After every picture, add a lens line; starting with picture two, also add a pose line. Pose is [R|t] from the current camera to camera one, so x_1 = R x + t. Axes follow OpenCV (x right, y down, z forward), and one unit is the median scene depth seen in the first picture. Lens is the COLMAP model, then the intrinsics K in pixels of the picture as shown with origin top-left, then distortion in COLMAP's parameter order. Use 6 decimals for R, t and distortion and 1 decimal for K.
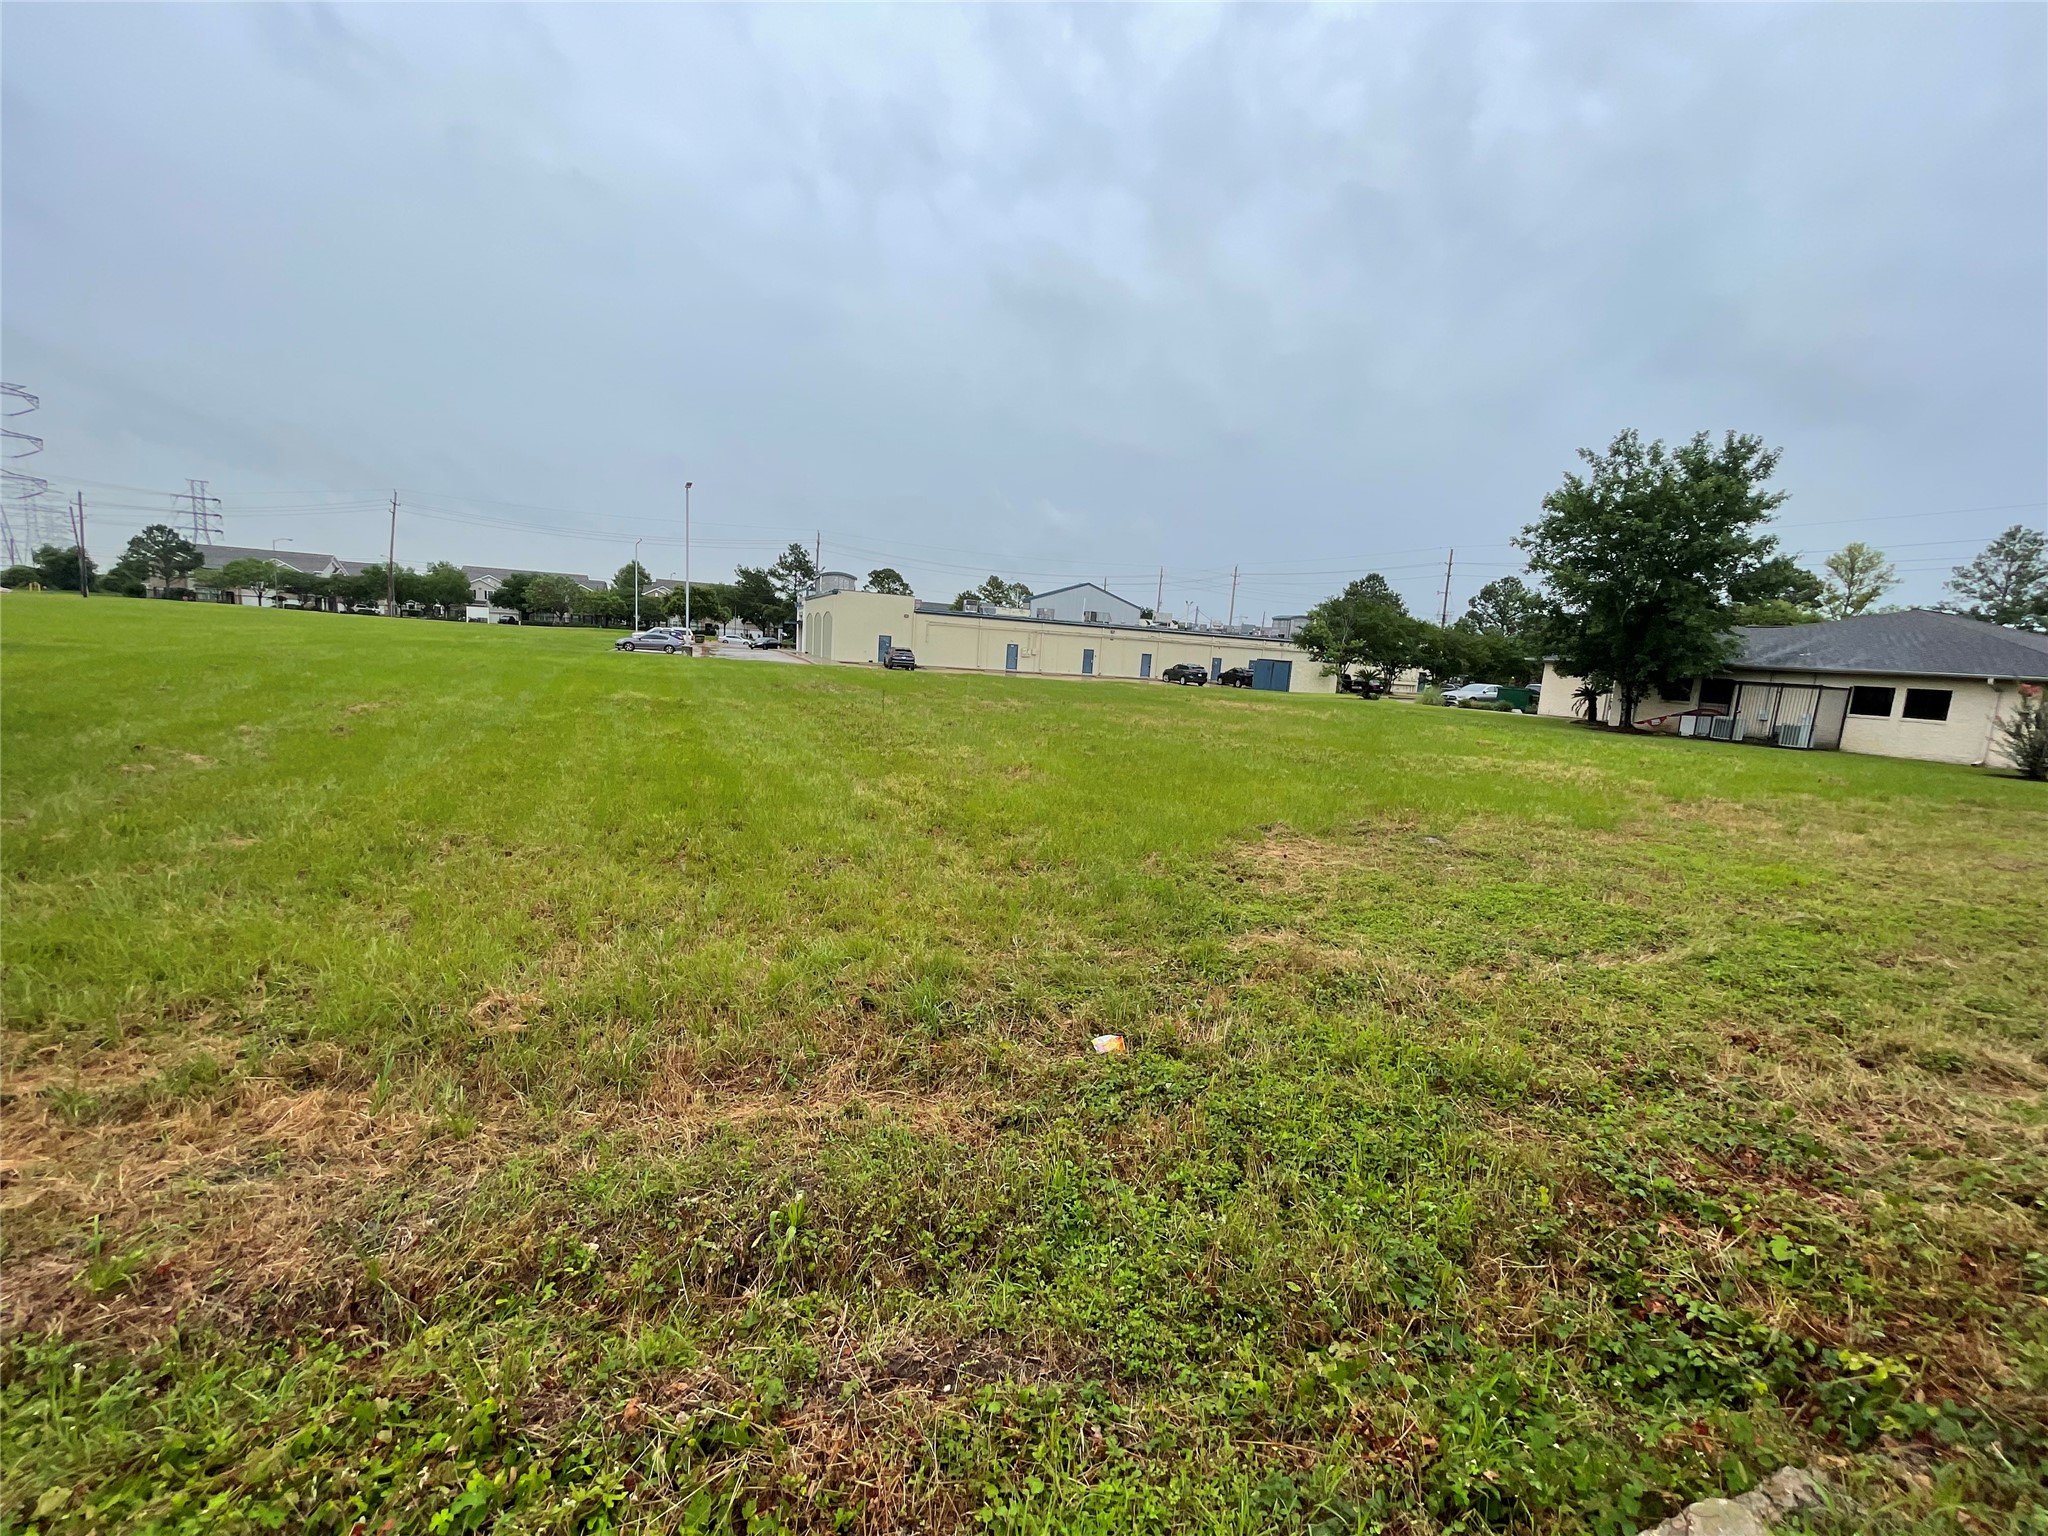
lens RADIAL K [[821.0, 0, 1021.3], [0, 821.0, 776.7], [0, 0, 1]] dist [-0.000877, -0.000088]
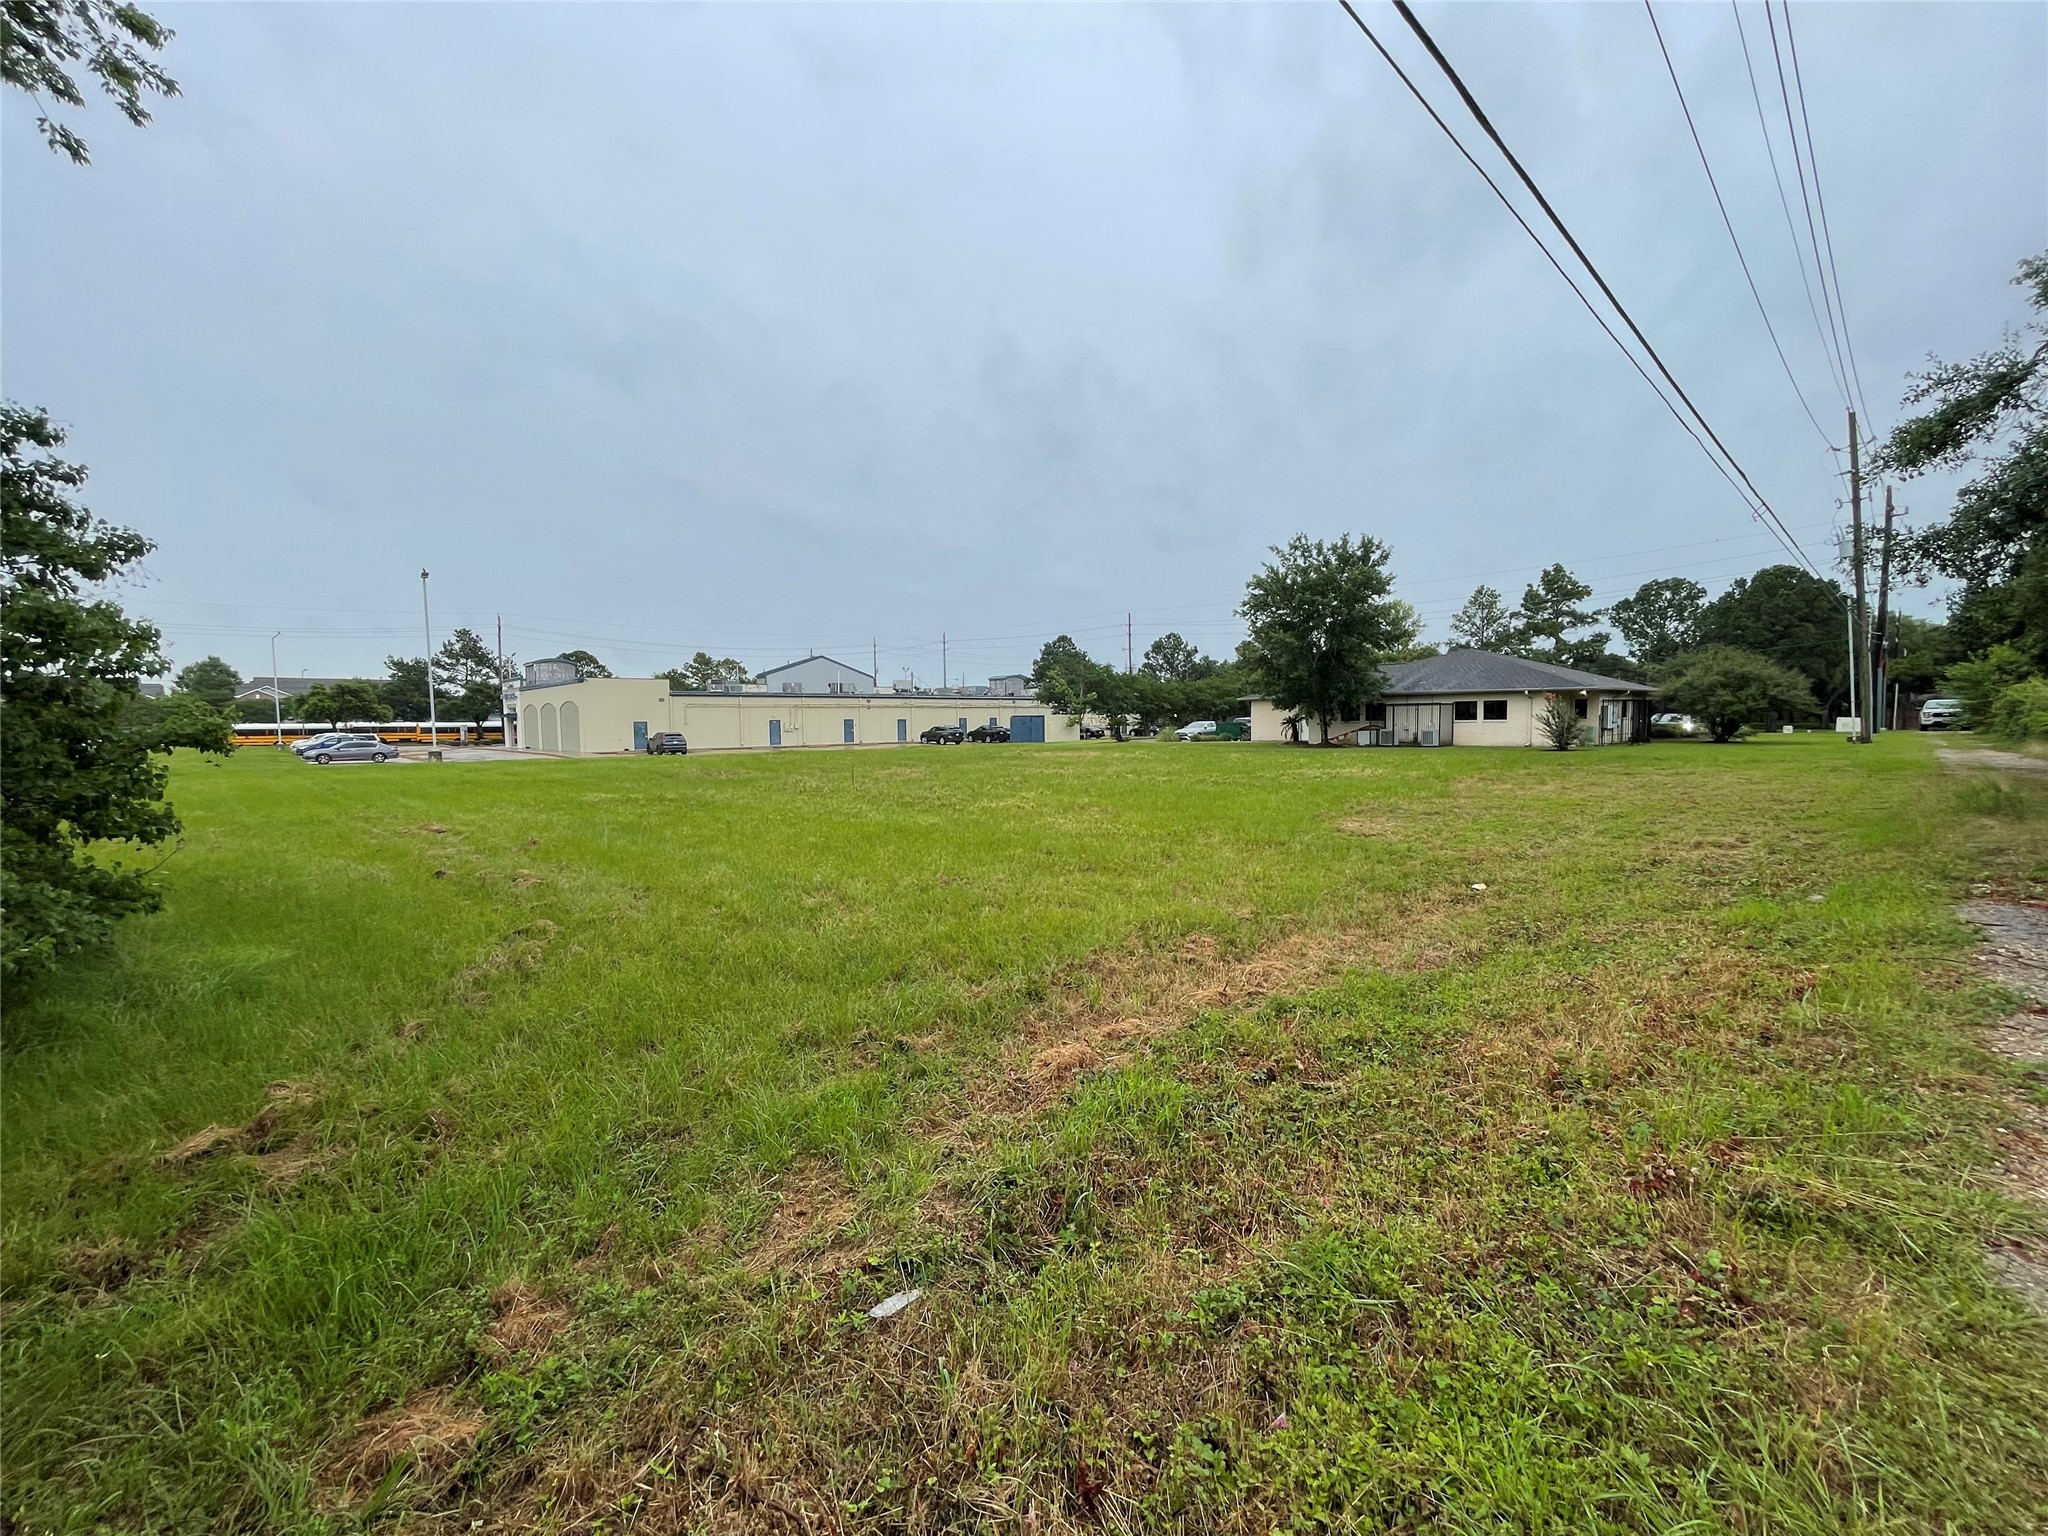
lens RADIAL K [[820.5, 0, 1021.6], [0, 820.5, 779.2], [0, 0, 1]] dist [-0.010087, -0.000073]
pose [[0.927660, -0.104811, 0.358415, -0.104387], [0.131104, 0.990118, -0.049788, 0.000065], [-0.349655, 0.093176, 0.932234, -0.039041]]
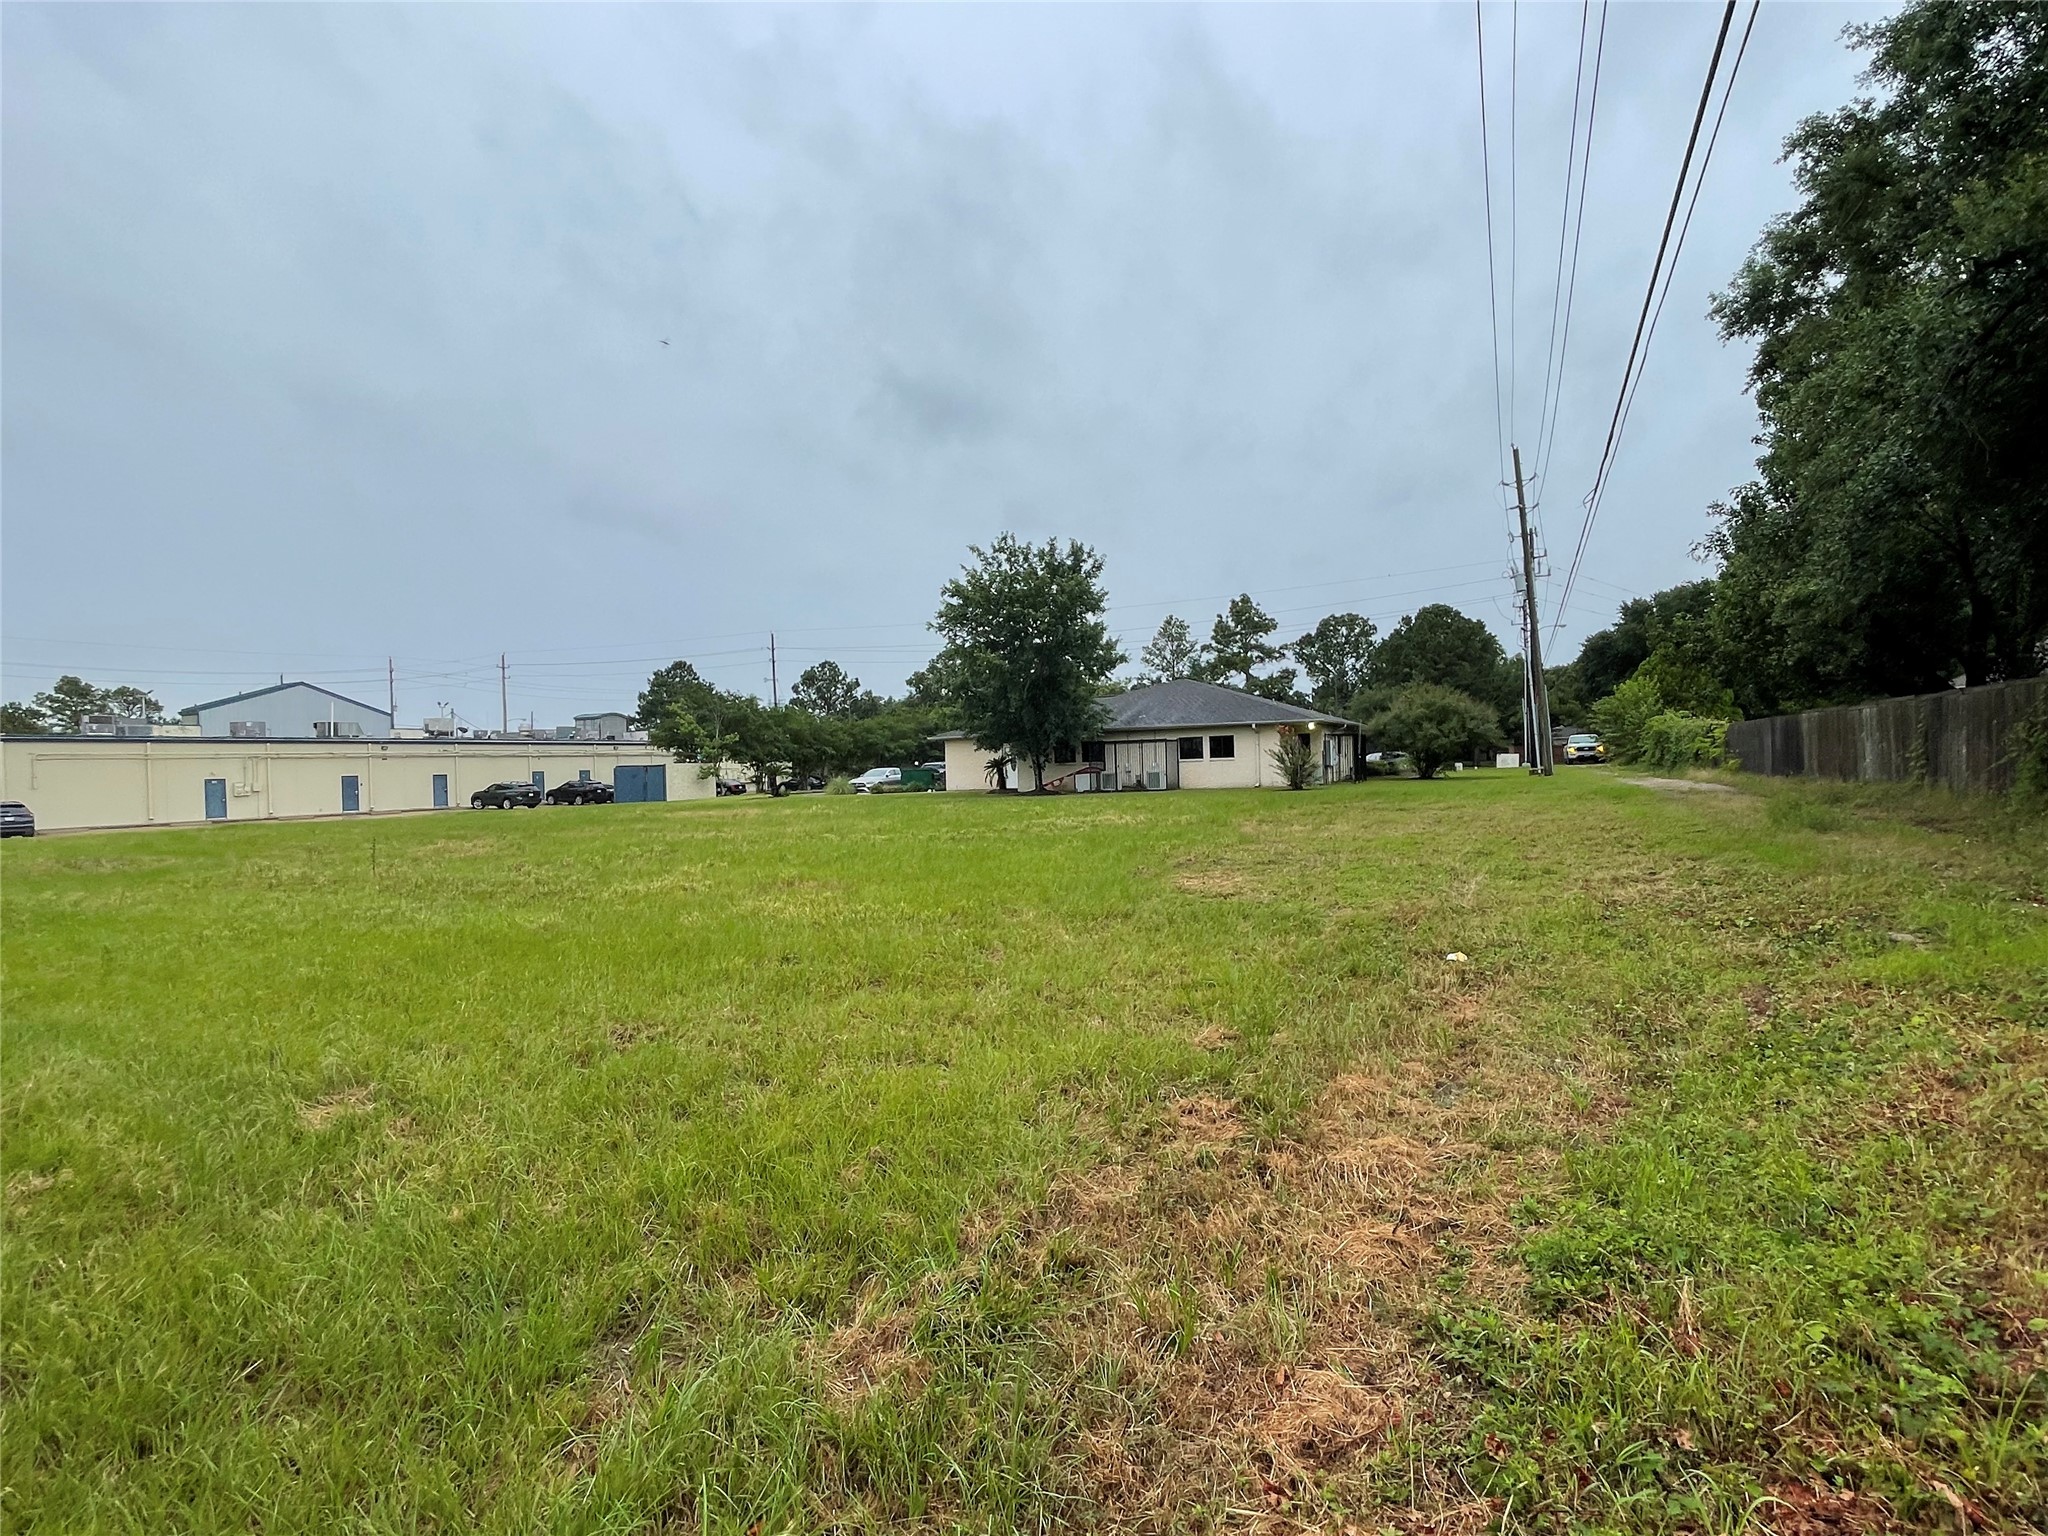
lens RADIAL K [[1023.8, 0, 1024.8], [0, 1023.8, 769.1], [0, 0, 1]] dist [-0.007229, 0.003521]
pose [[0.724435, -0.091517, 0.683242, -0.101908], [0.184409, 0.980753, -0.064160, -0.001818], [-0.664220, 0.172476, 0.727368, 0.002314]]
